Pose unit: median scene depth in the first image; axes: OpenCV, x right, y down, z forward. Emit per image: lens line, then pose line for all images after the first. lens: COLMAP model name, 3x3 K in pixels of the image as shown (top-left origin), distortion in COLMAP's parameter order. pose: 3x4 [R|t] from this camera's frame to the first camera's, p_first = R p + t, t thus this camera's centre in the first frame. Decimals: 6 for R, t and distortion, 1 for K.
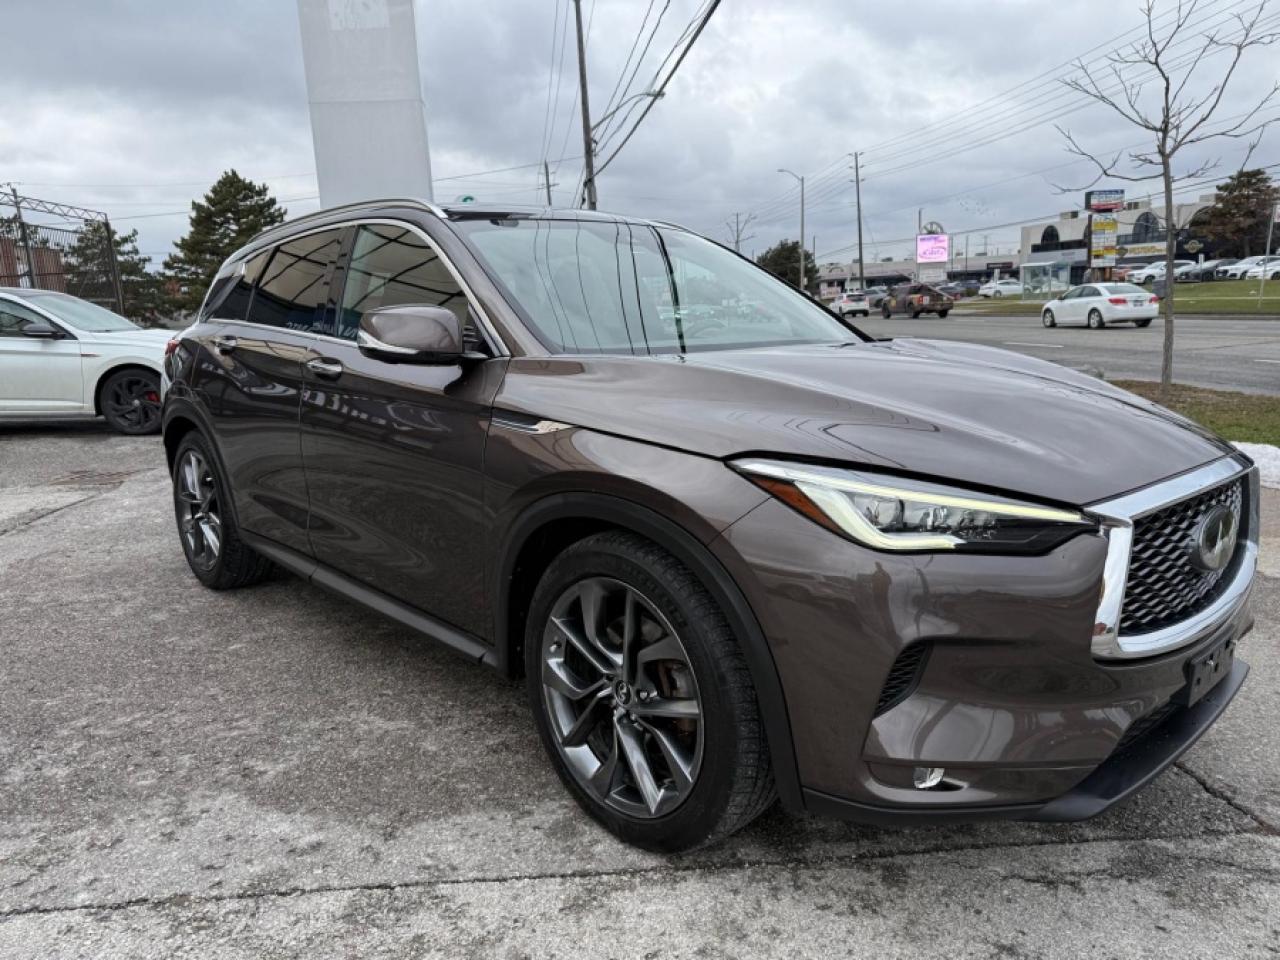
lens RADIAL K [[903.4, 0, 631.0], [0, 903.4, 477.4], [0, 0, 1]] dist [0.025234, -0.029407]
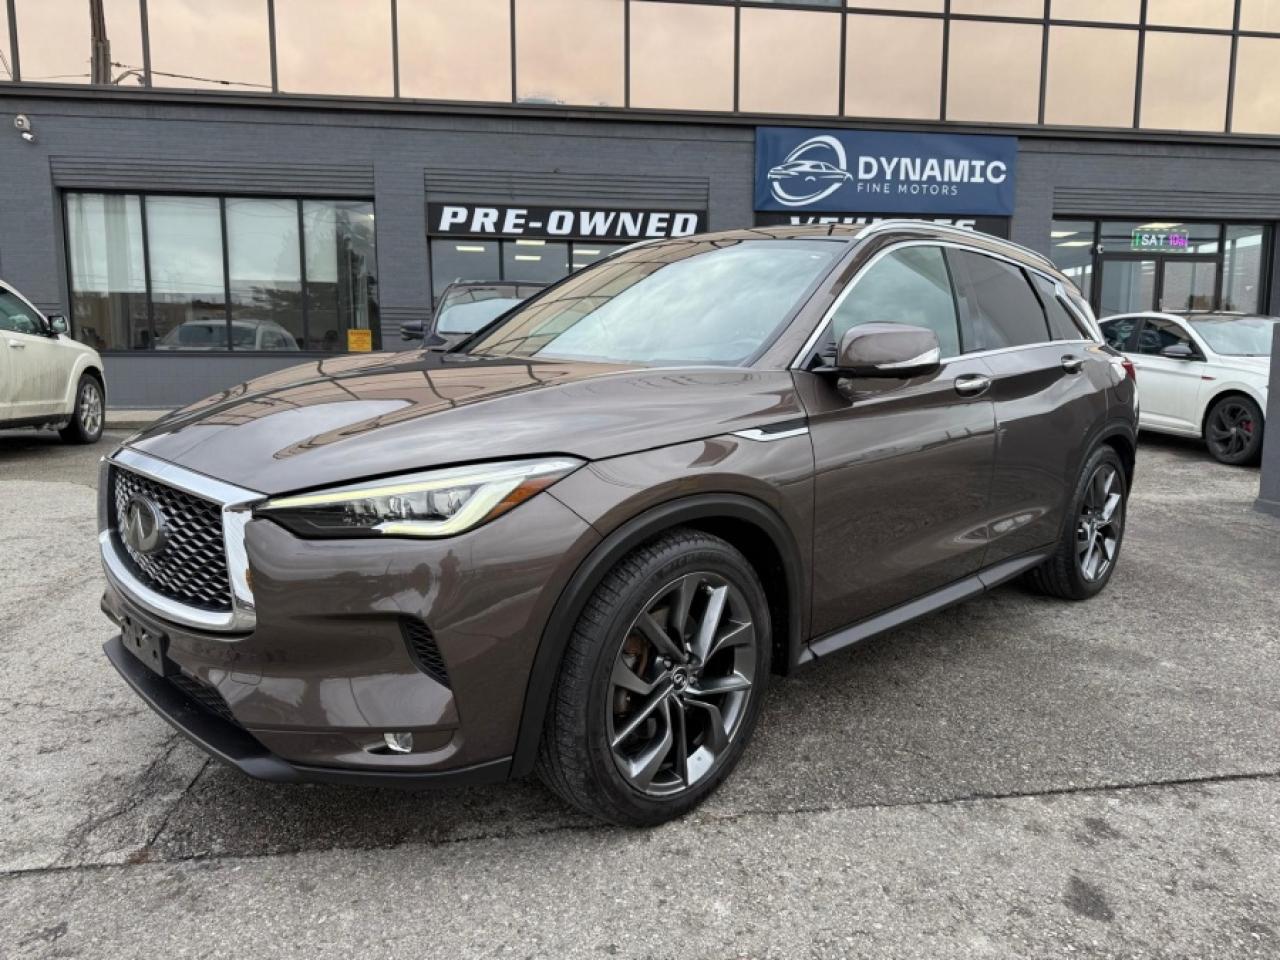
lens RADIAL K [[903.4, 0, 640.6], [0, 903.4, 497.6], [0, 0, 1]] dist [0.025234, -0.029407]
pose [[0.027996, 0.195318, -0.980340, 0.394927], [-0.202448, 0.961509, 0.185784, -0.066886], [0.978893, 0.193267, 0.066460, 0.344603]]
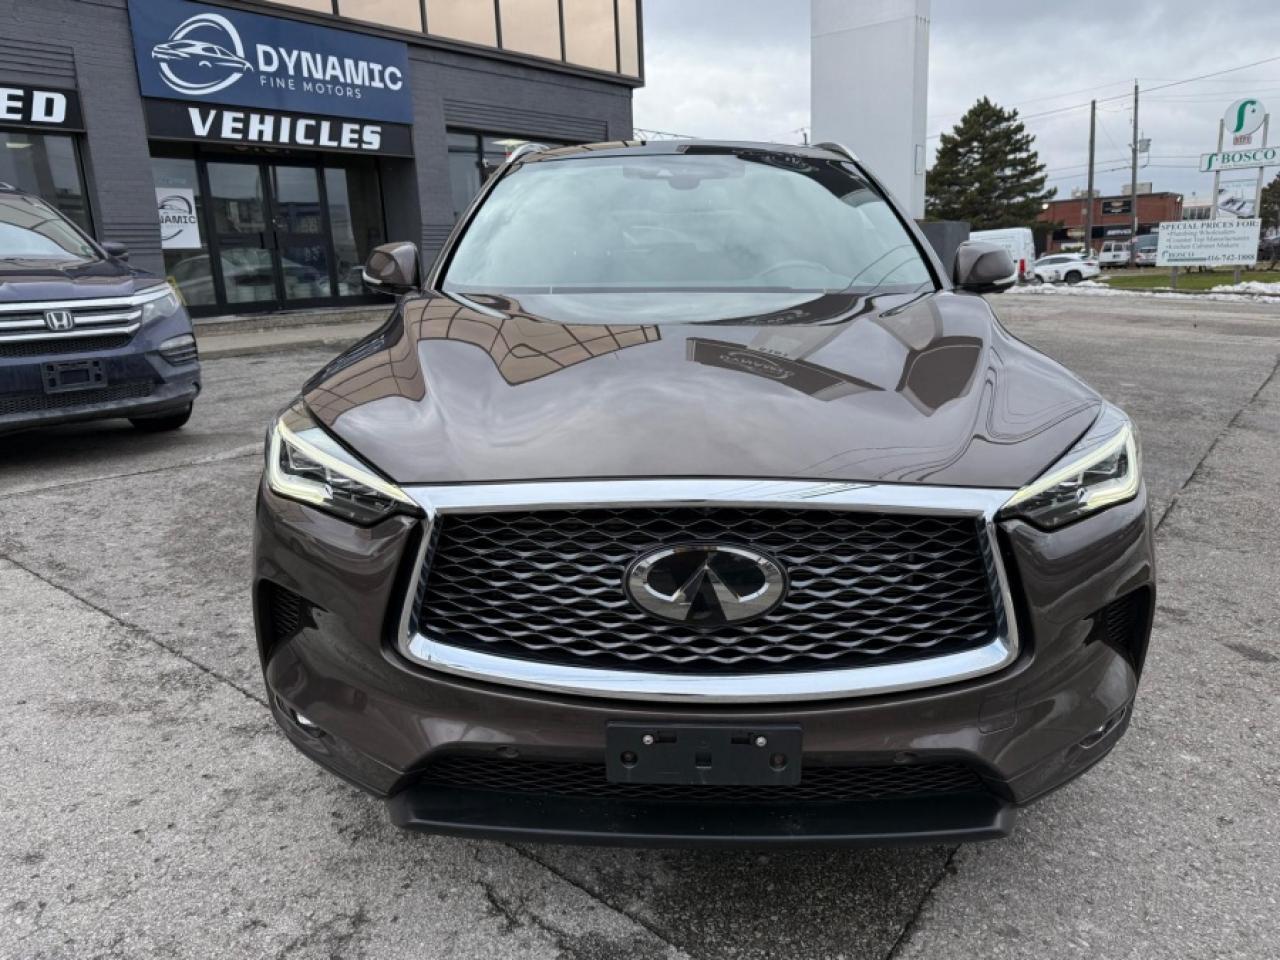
lens RADIAL K [[903.4, 0, 642.8], [0, 903.4, 485.8], [0, 0, 1]] dist [0.025234, -0.029407]
pose [[0.717132, 0.190628, -0.670361, 0.244298], [-0.135640, 0.981649, 0.134044, -0.023168], [0.683611, -0.005199, 0.729828, 0.100316]]
